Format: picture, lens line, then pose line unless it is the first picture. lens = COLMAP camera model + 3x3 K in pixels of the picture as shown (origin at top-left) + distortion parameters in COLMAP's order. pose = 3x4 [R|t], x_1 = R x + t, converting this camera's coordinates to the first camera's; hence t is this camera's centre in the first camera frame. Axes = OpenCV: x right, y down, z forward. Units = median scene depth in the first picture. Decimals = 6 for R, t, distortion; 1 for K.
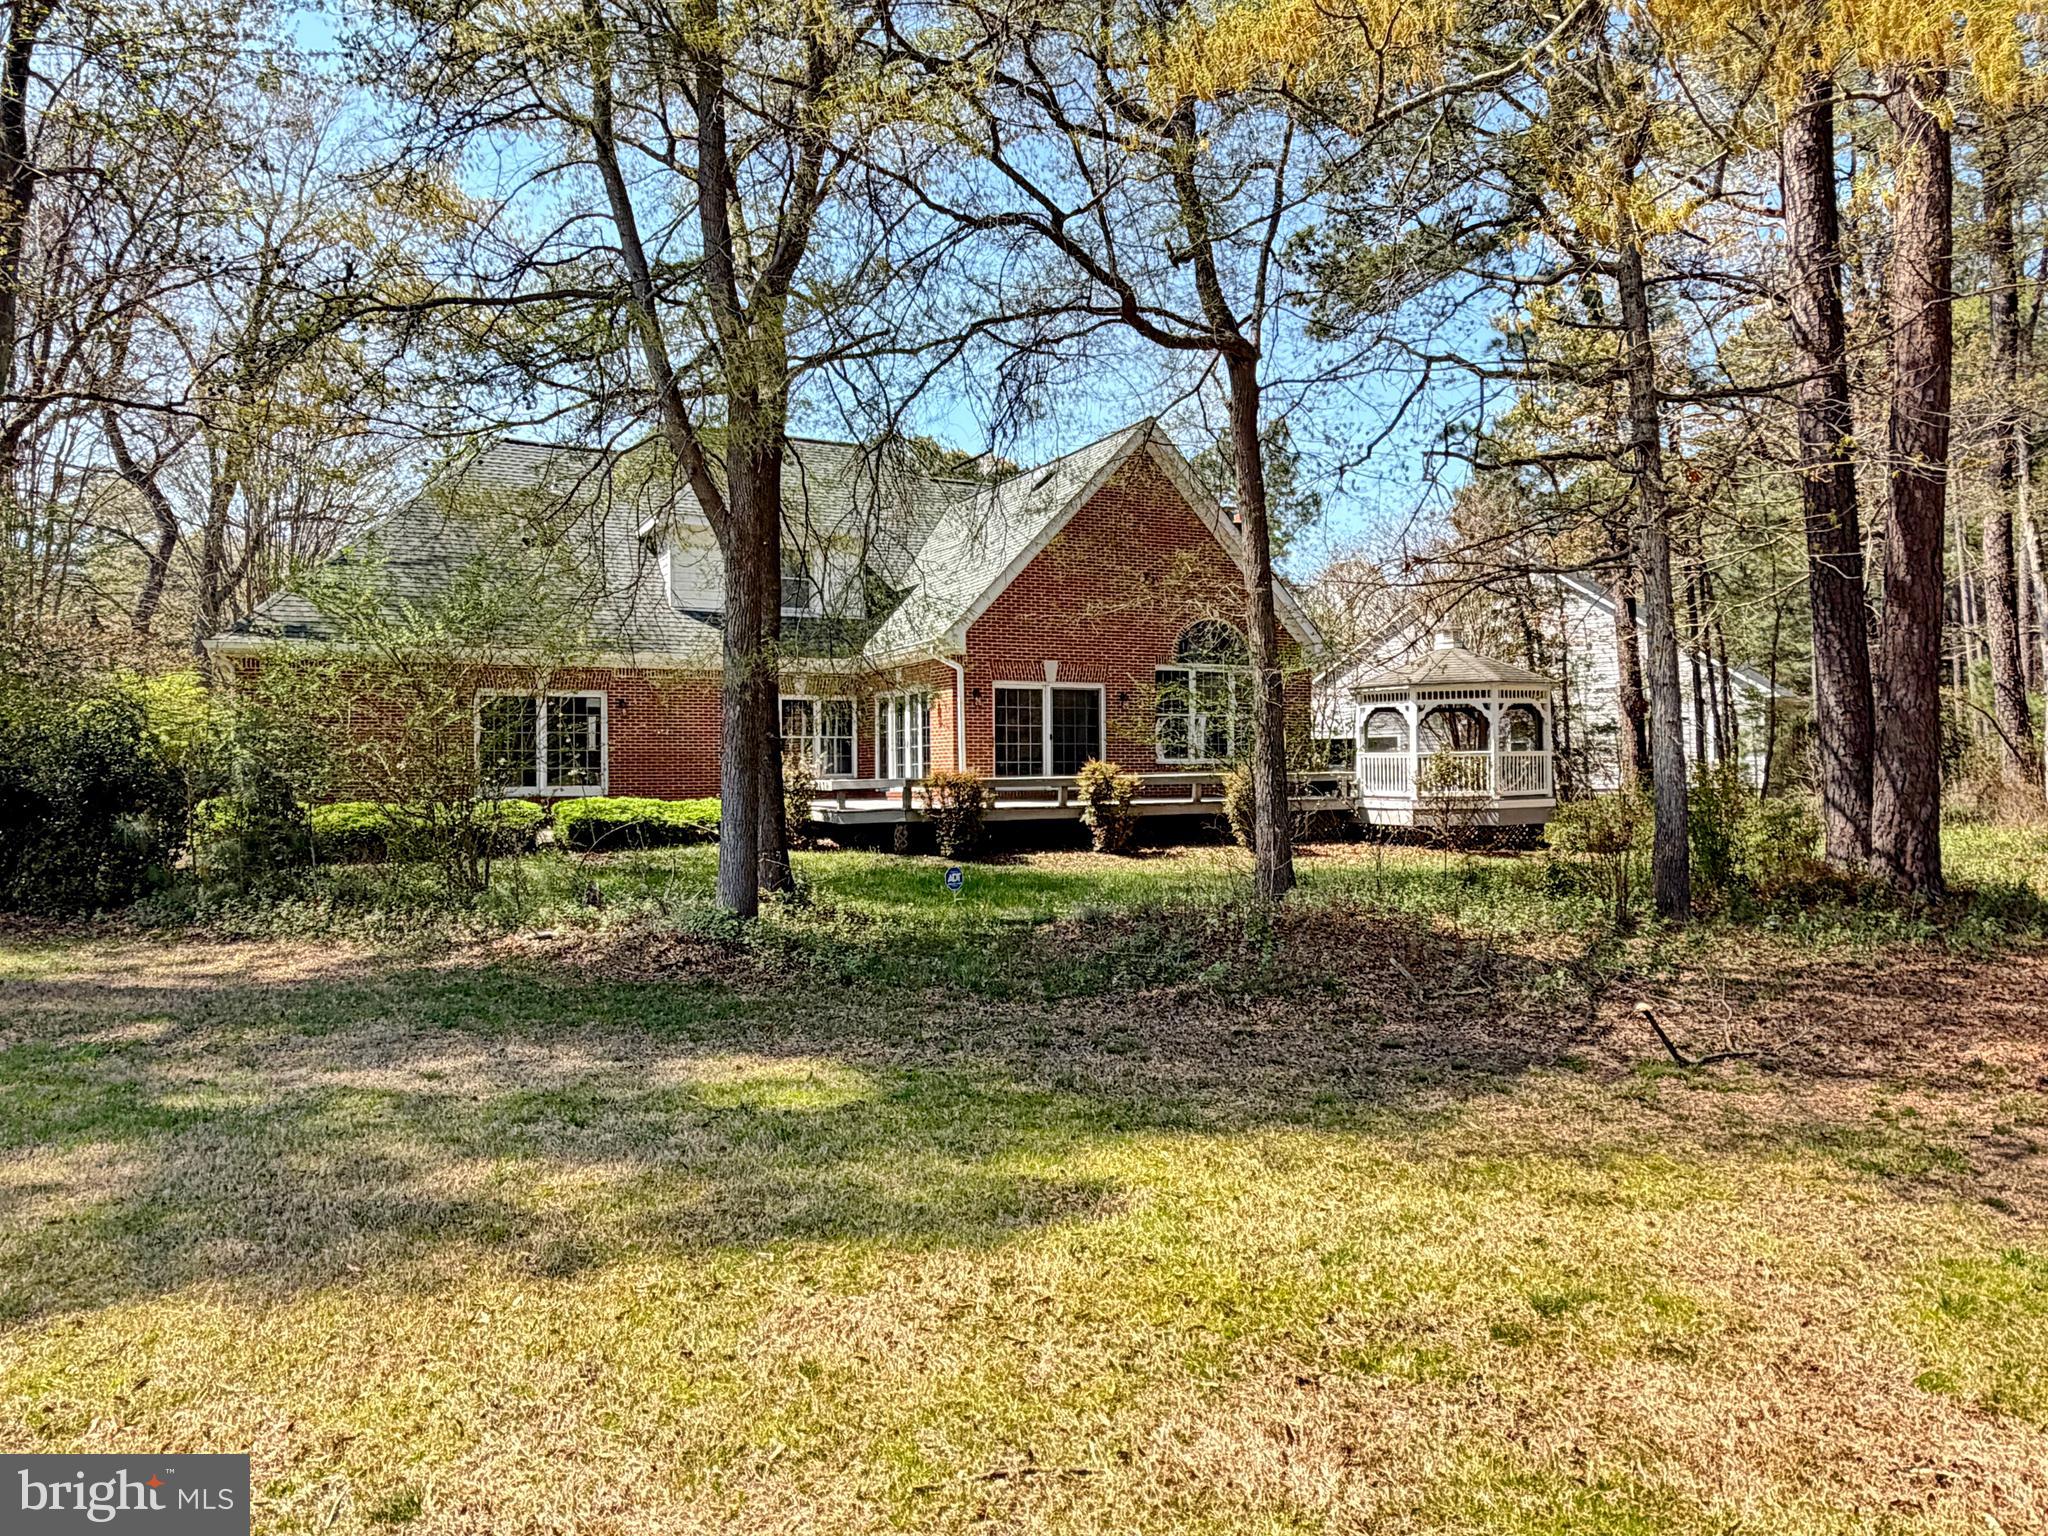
lens RADIAL K [[1369.2, 0, 1024.7], [0, 1369.2, 769.0], [0, 0, 1]] dist [-0.003387, -0.000144]
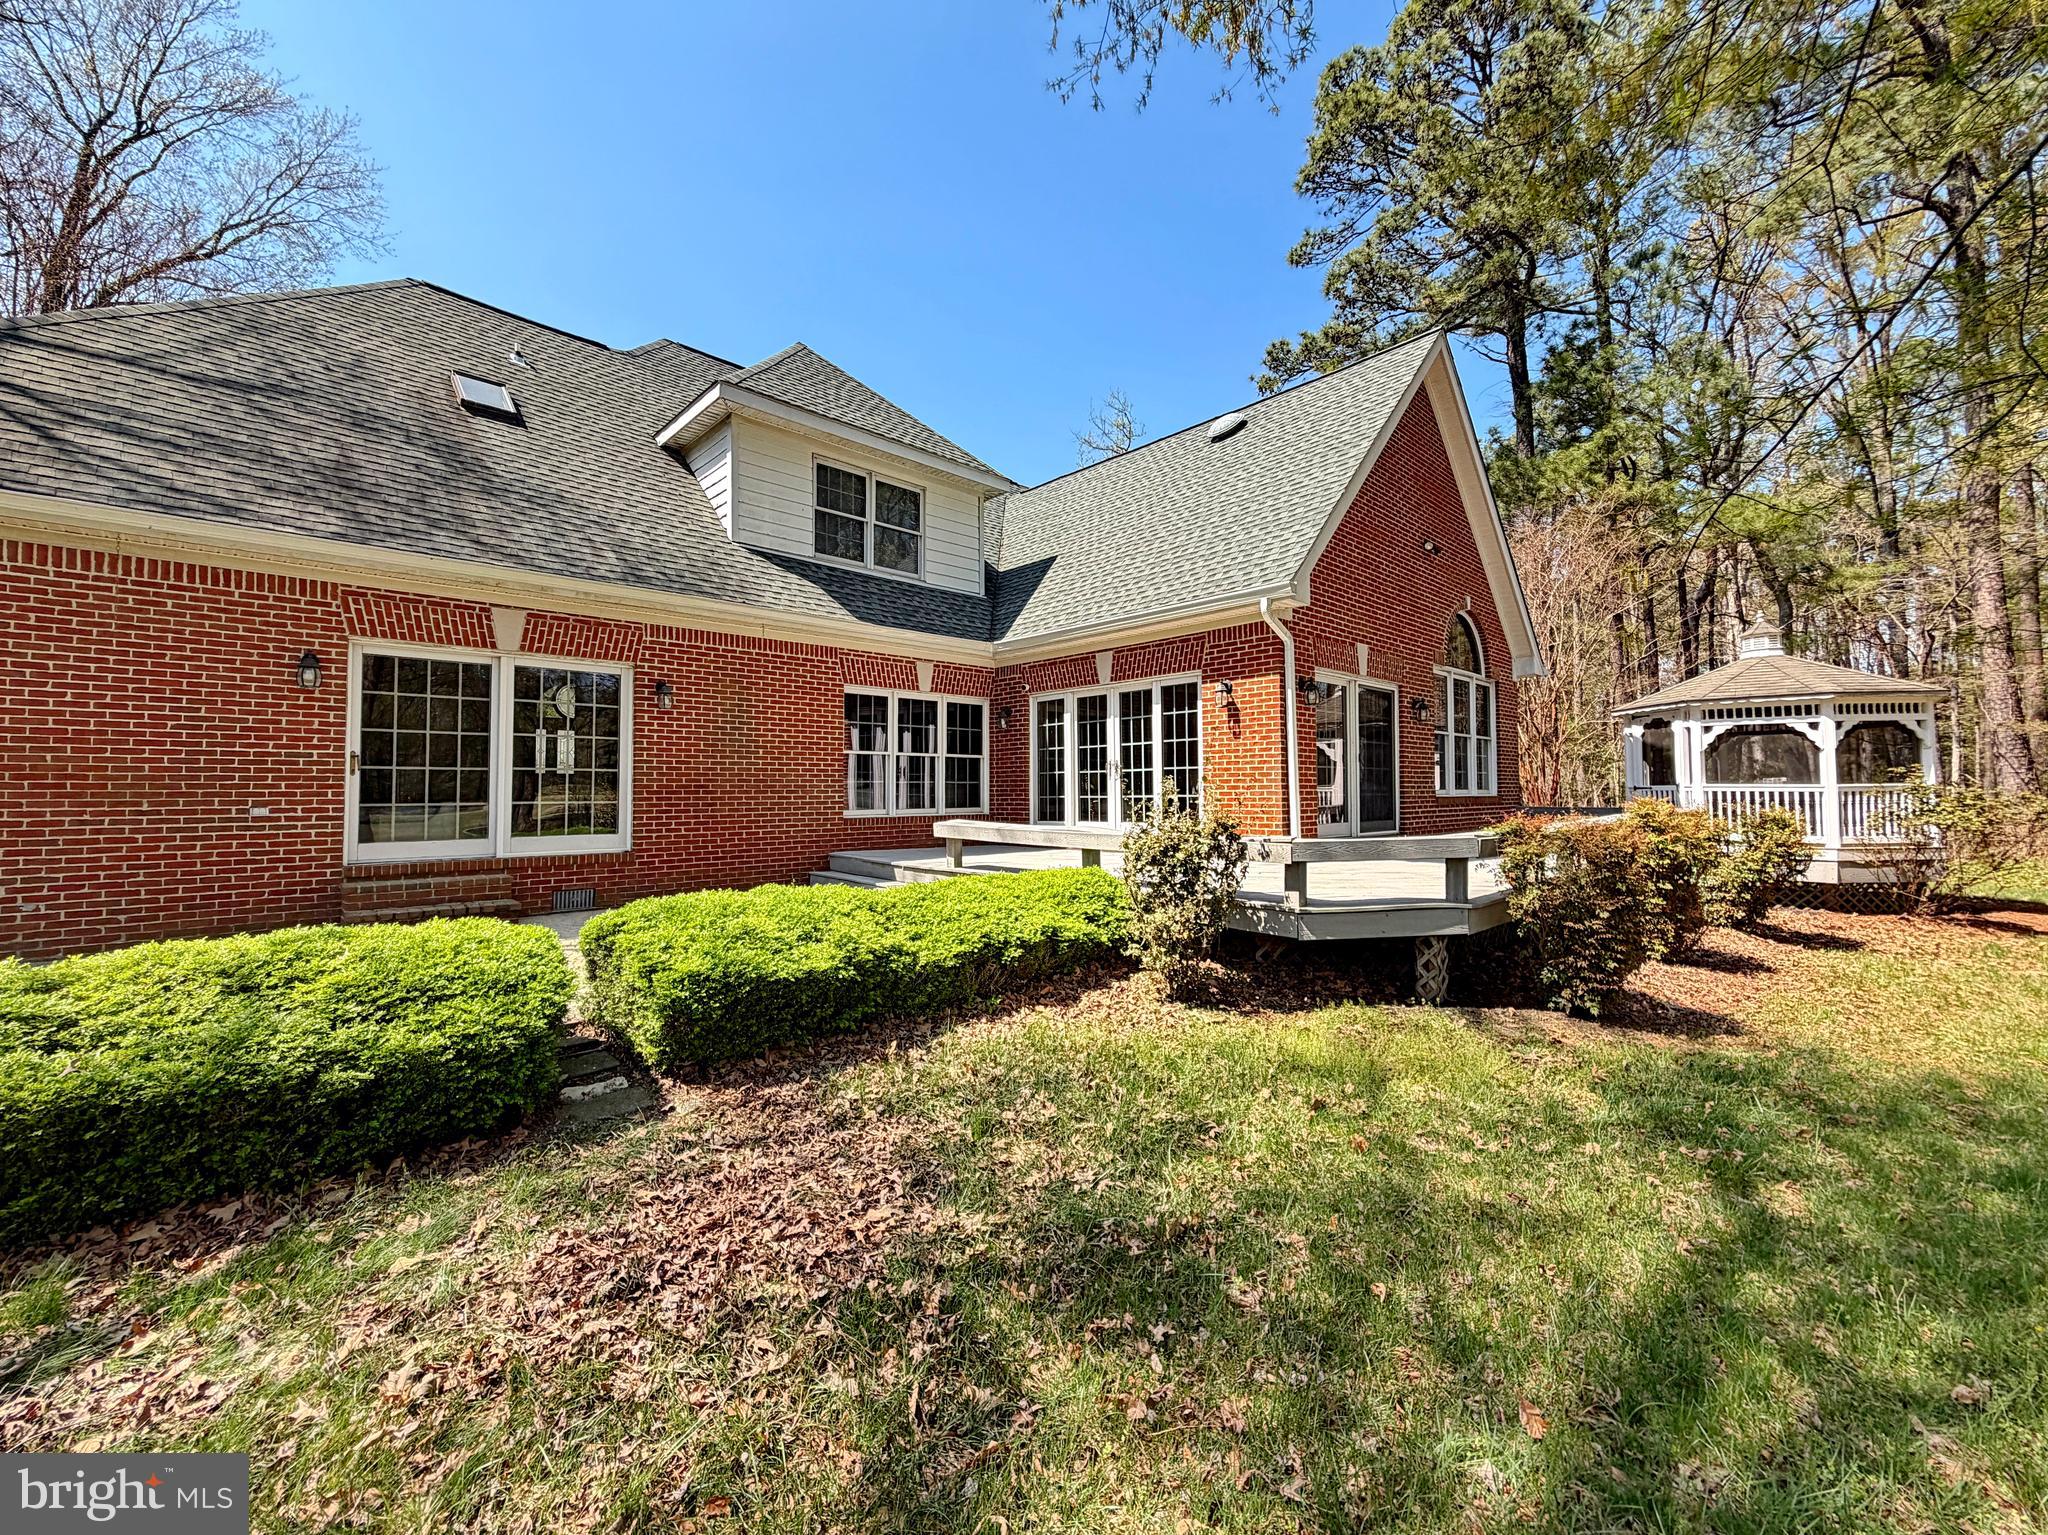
lens RADIAL K [[825.8, 0, 1014.2], [0, 825.8, 758.3], [0, 0, 1]] dist [0.001889, -0.000538]
pose [[0.962333, 0.012777, 0.271575, -0.257431], [-0.004140, 0.999468, -0.032350, -0.008979], [-0.271843, 0.030007, 0.961874, 0.659190]]
